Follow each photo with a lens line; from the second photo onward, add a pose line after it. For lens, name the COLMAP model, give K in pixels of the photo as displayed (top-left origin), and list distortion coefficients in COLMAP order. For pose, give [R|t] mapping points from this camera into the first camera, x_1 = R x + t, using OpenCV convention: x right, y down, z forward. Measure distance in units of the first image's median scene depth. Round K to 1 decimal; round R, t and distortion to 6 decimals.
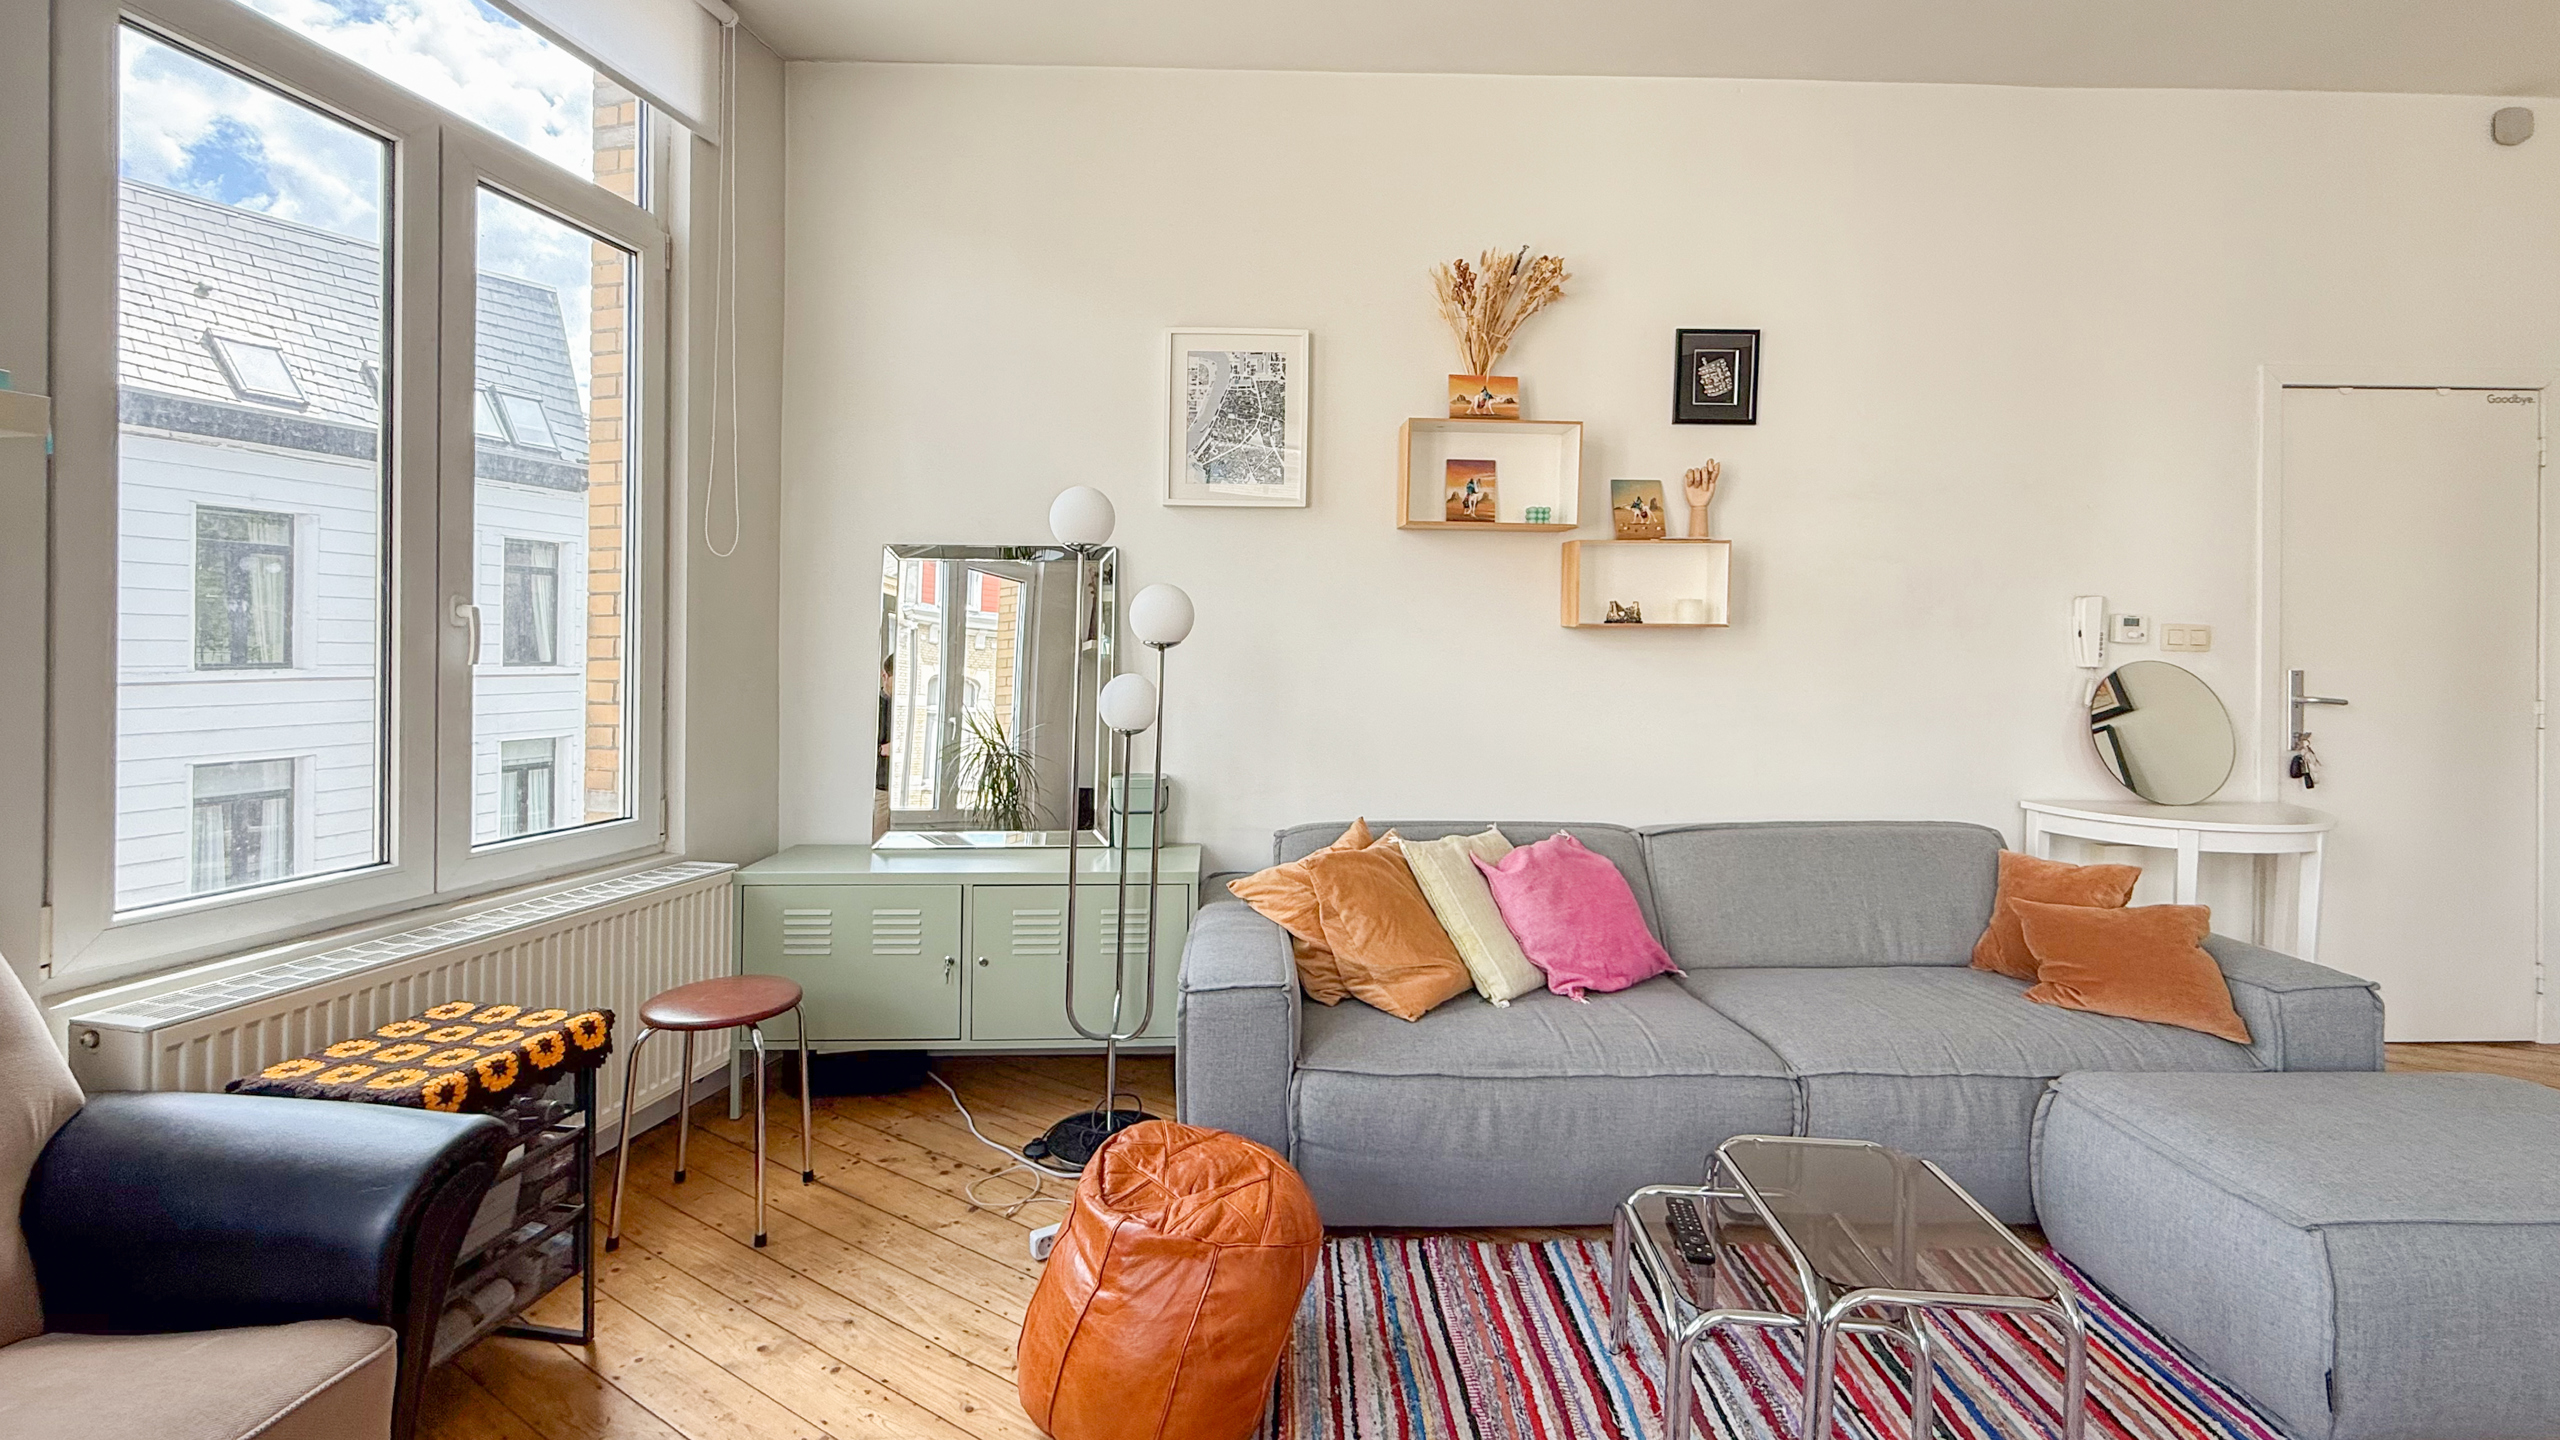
lens RADIAL K [[1094.9, 0, 1276.6], [0, 1094.9, 645.4], [0, 0, 1]] dist [-0.000158, -0.000064]
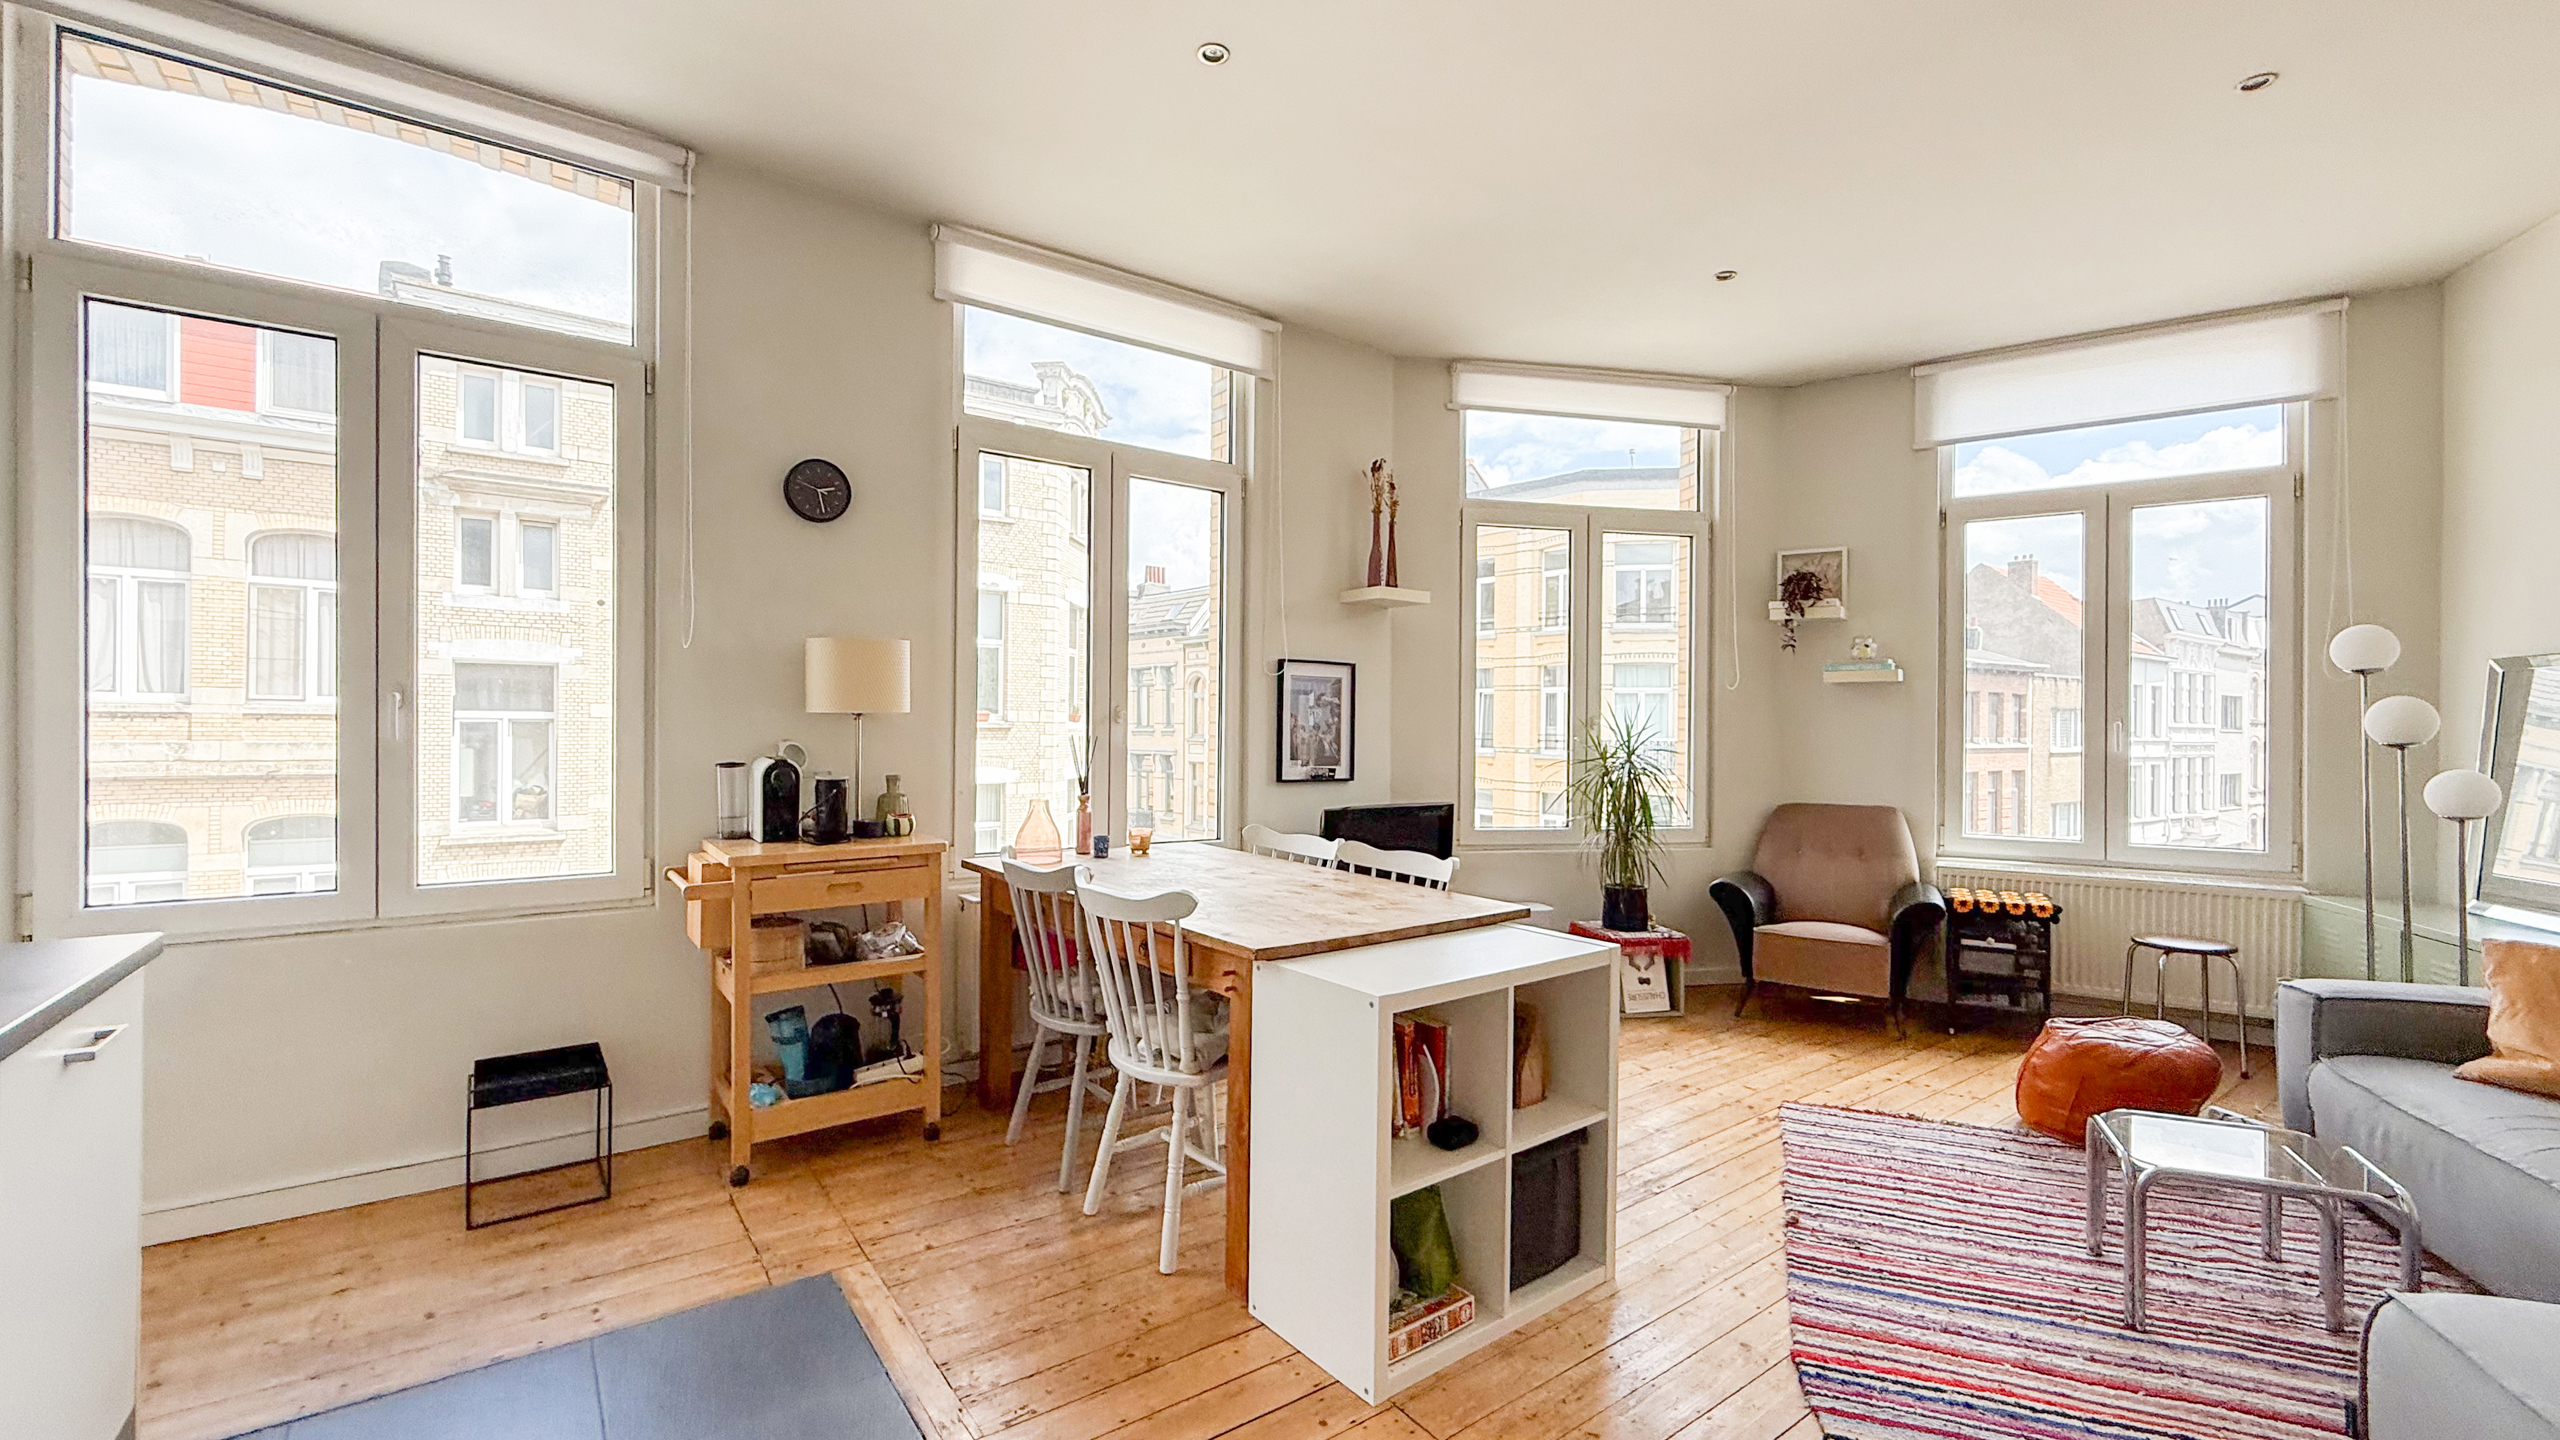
lens RADIAL K [[1015.4, 0, 1312.9], [0, 1015.4, 727.3], [0, 0, 1]] dist [-0.000937, -0.000442]
pose [[-0.361391, -0.005466, -0.932398, 1.123674], [-0.003504, 0.999984, -0.004504, -0.006876], [0.932408, 0.001640, -0.361405, 0.206191]]
